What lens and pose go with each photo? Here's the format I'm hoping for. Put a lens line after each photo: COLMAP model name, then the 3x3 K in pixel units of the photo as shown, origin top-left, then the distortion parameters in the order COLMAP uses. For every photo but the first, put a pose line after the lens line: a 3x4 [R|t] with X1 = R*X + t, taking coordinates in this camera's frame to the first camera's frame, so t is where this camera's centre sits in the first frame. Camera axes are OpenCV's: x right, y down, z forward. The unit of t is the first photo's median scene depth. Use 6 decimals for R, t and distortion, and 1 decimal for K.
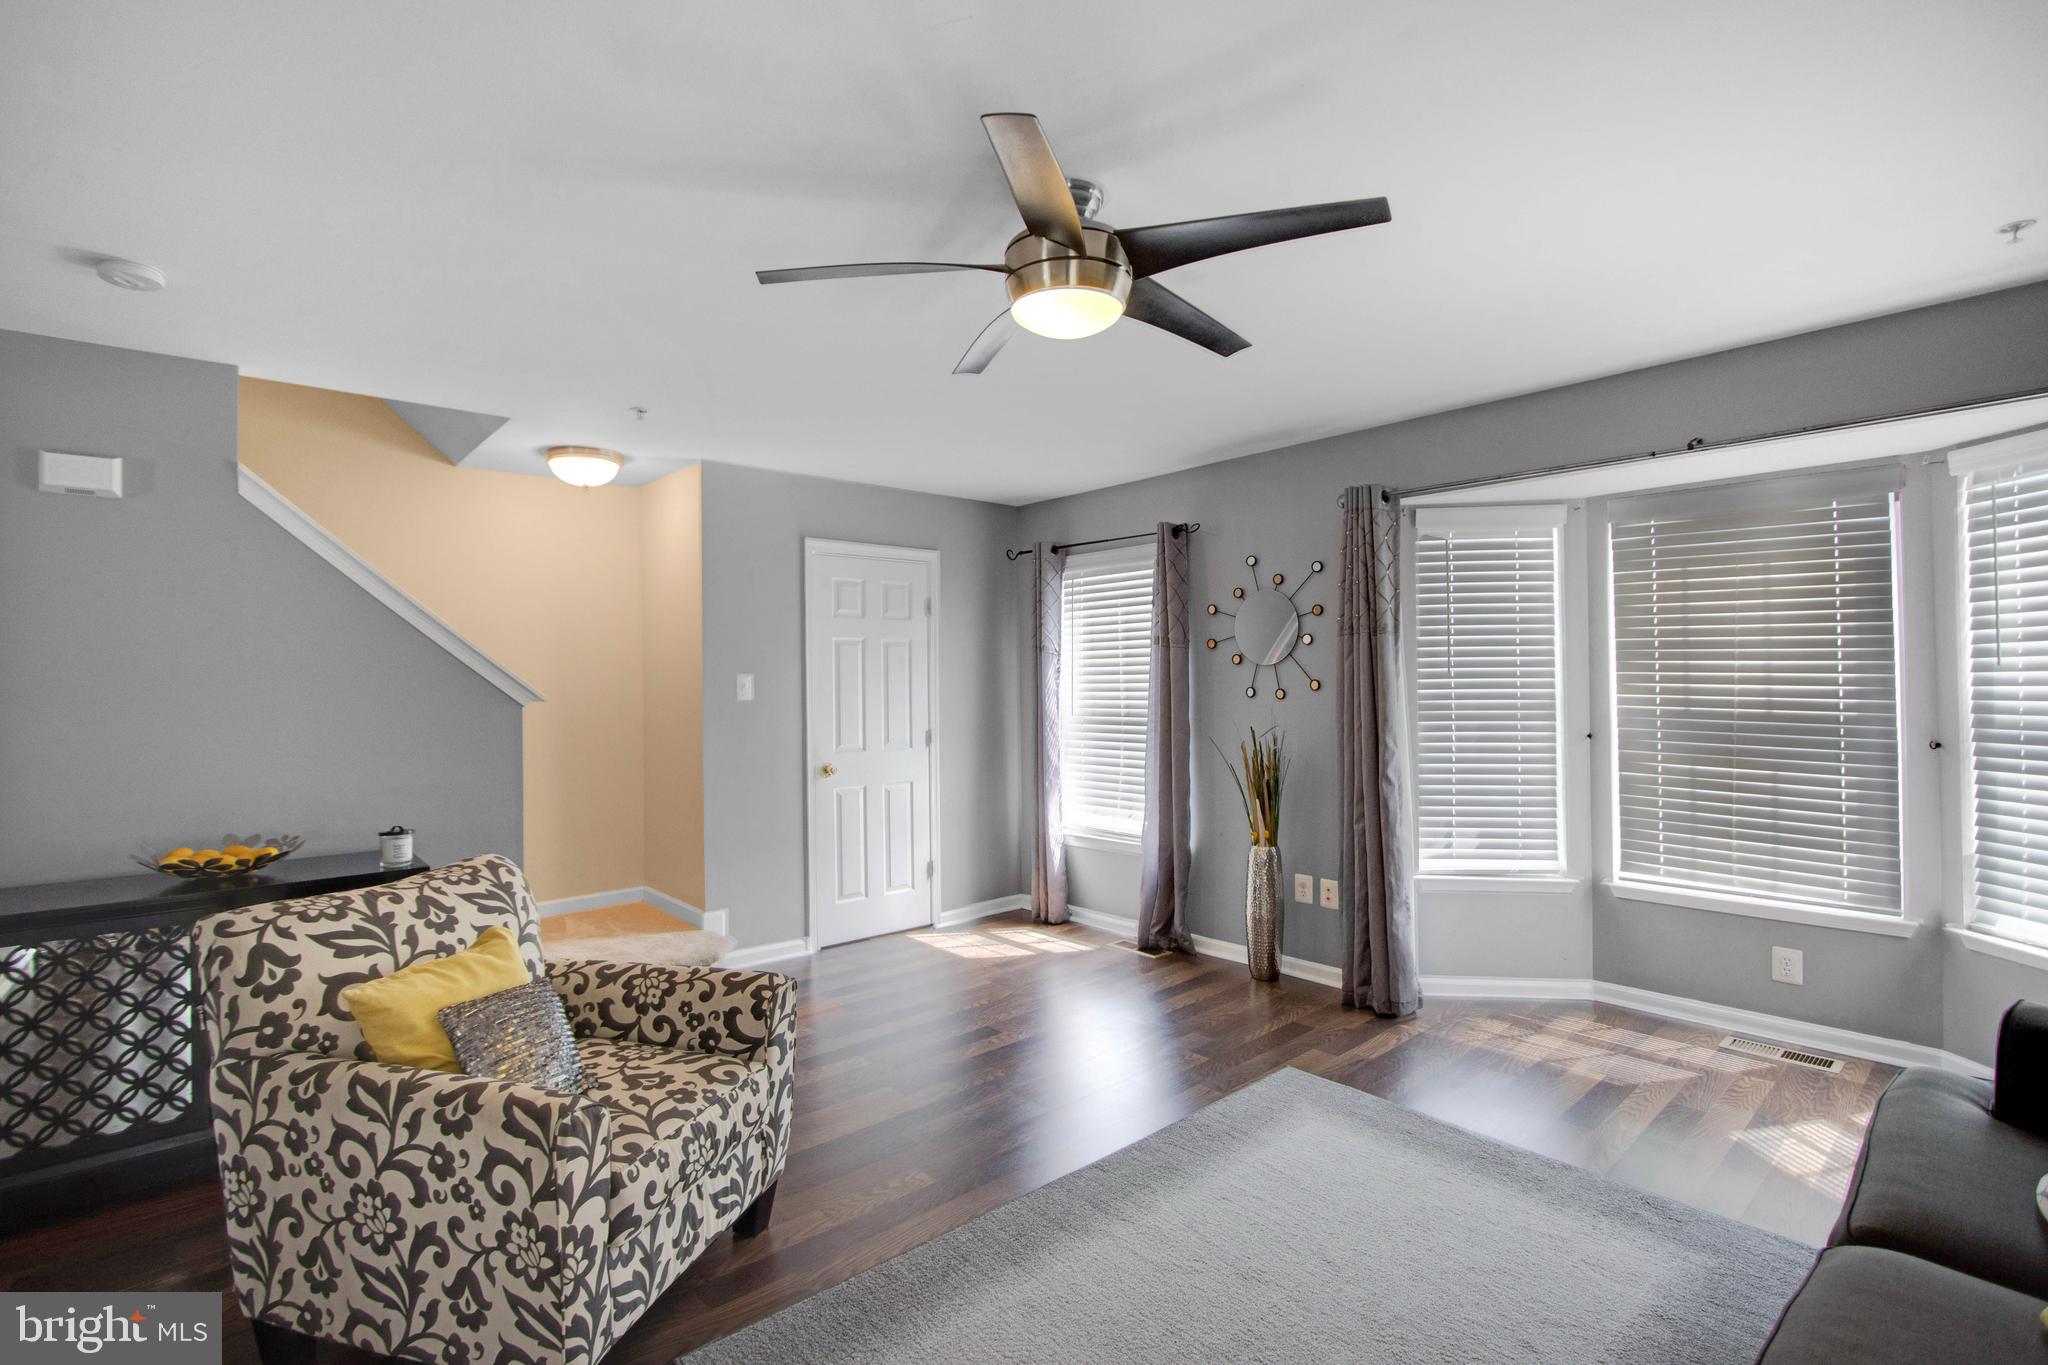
lens RADIAL K [[974.8, 0, 991.5], [0, 974.8, 682.5], [0, 0, 1]] dist [0.000485, 0.000139]
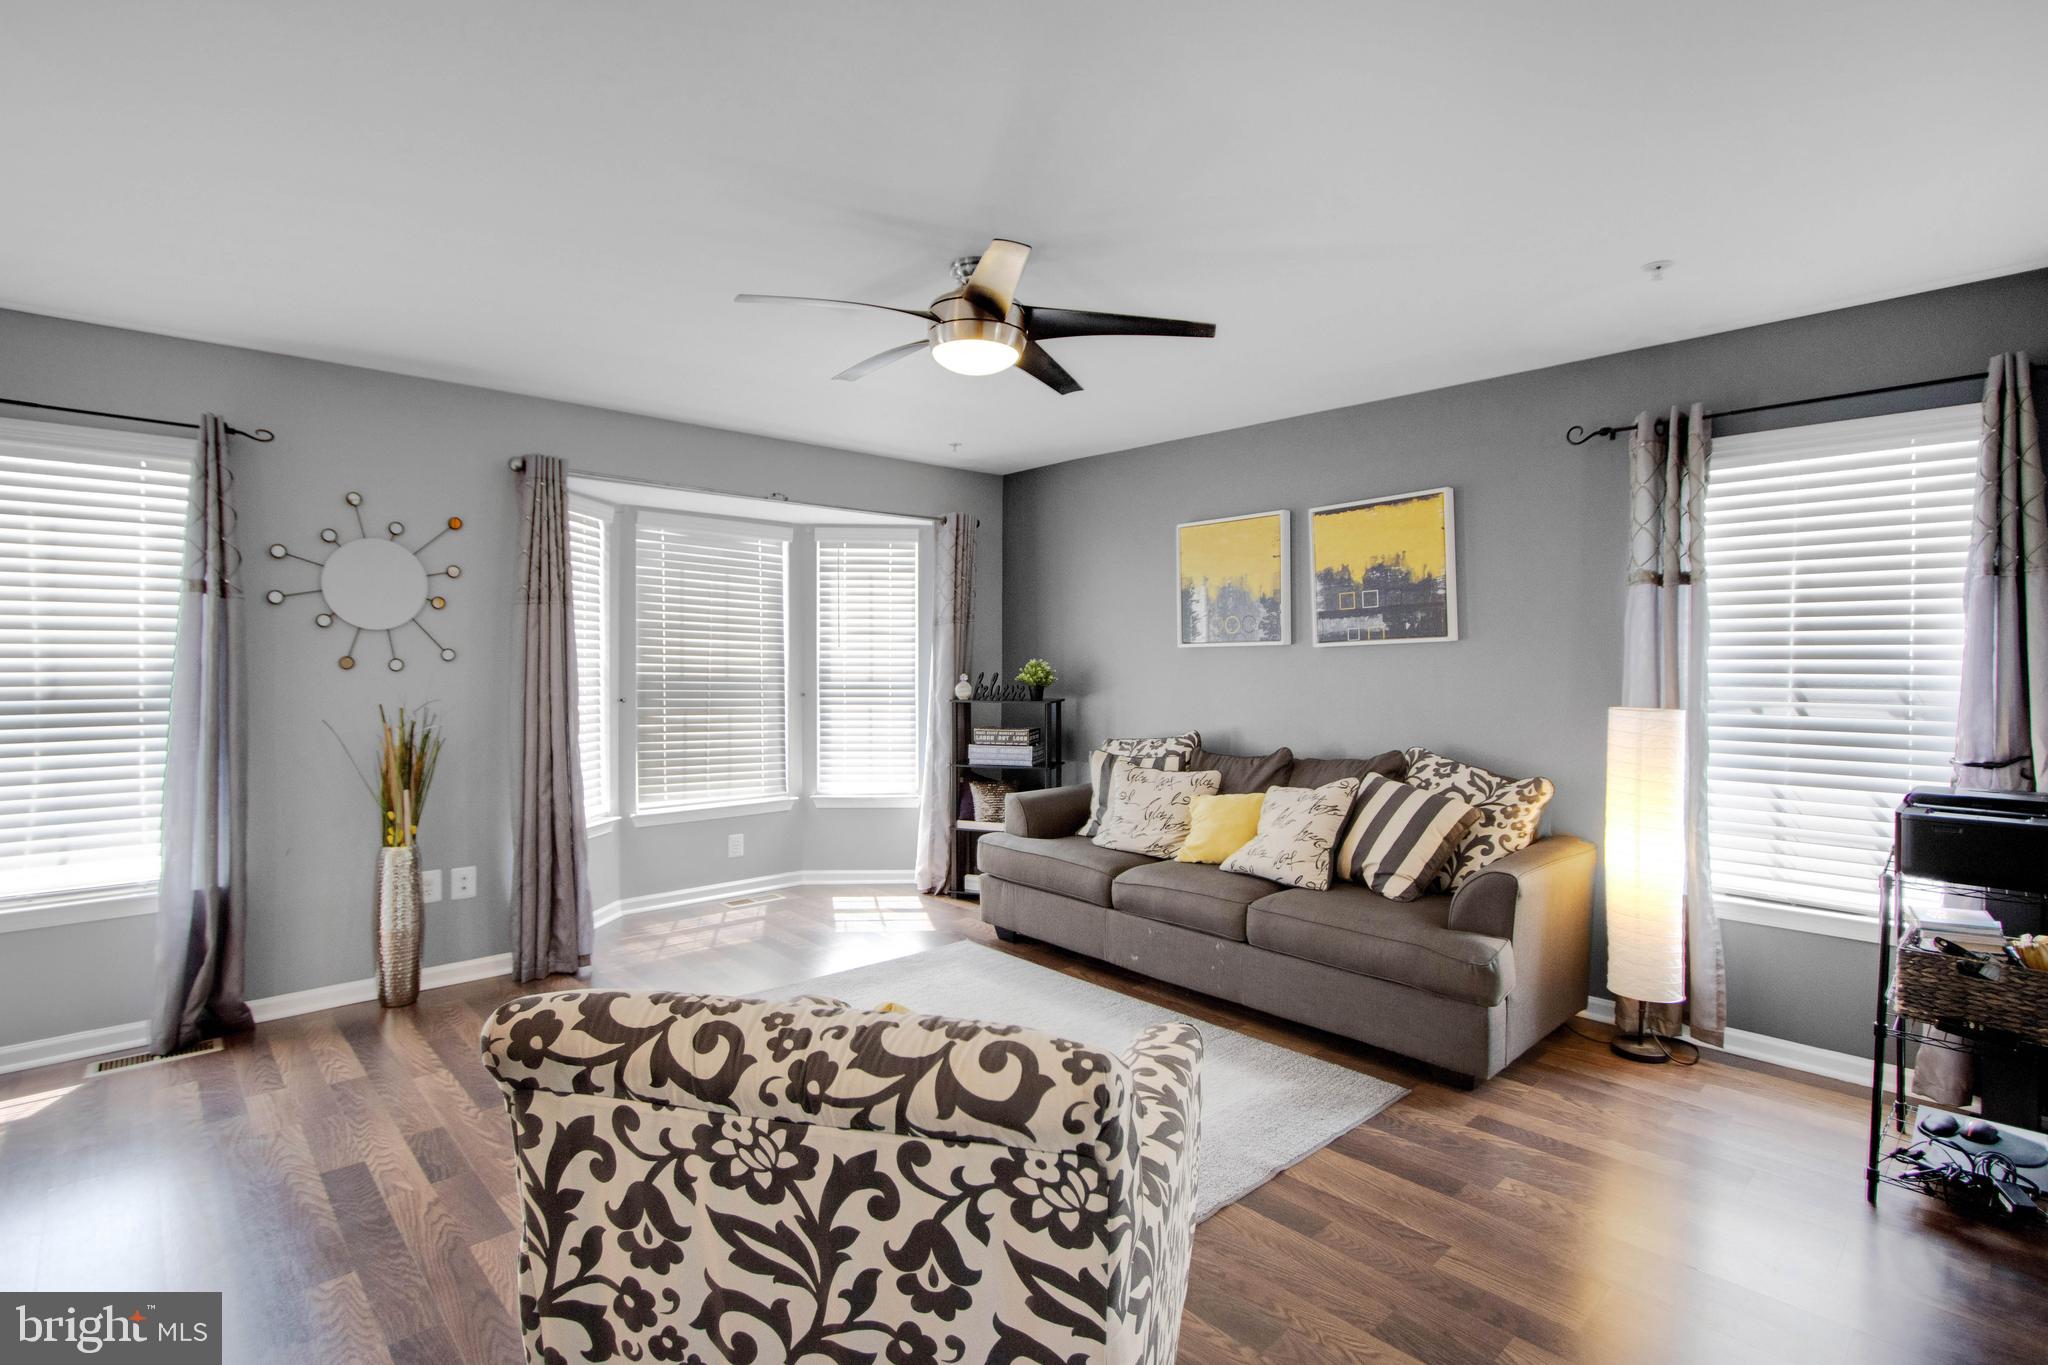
lens RADIAL K [[965.6, 0, 1037.3], [0, 965.6, 660.9], [0, 0, 1]] dist [-0.005322, -0.000423]
pose [[-0.018667, 0.010623, 0.999769, -0.546455], [0.001375, 0.999943, -0.010599, 0.019246], [-0.999825, 0.001177, -0.018681, 0.464310]]
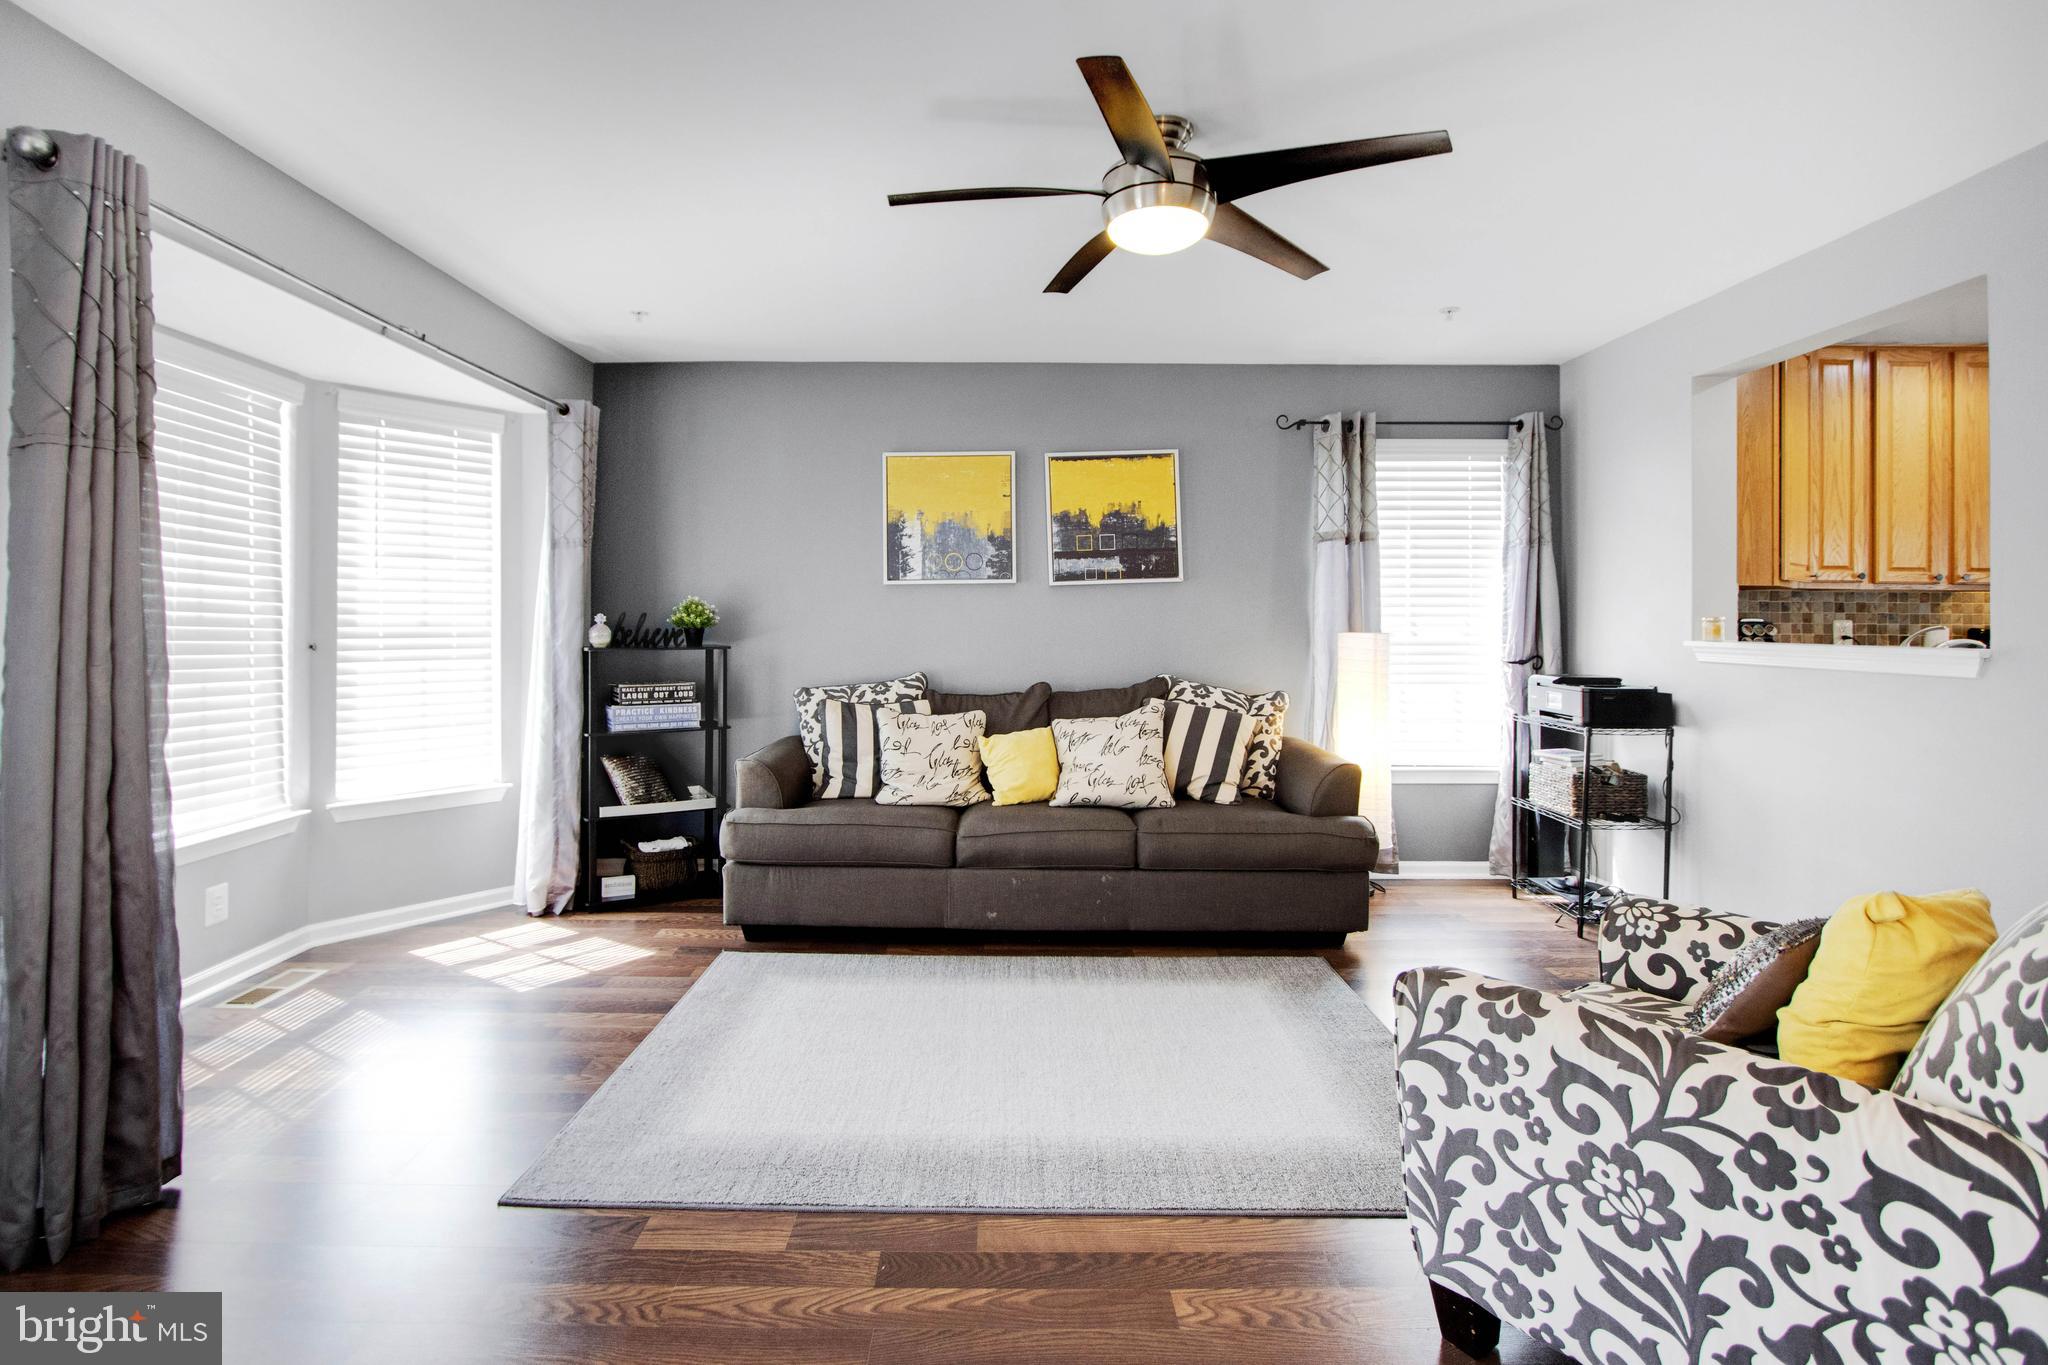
lens RADIAL K [[933.5, 0, 991.4], [0, 933.5, 612.9], [0, 0, 1]] dist [-0.023611, 0.003387]
pose [[-0.726594, 0.014236, 0.686920, -0.208222], [0.009068, 0.999897, -0.011130, 0.035047], [-0.687008, -0.001858, -0.726648, 0.931013]]
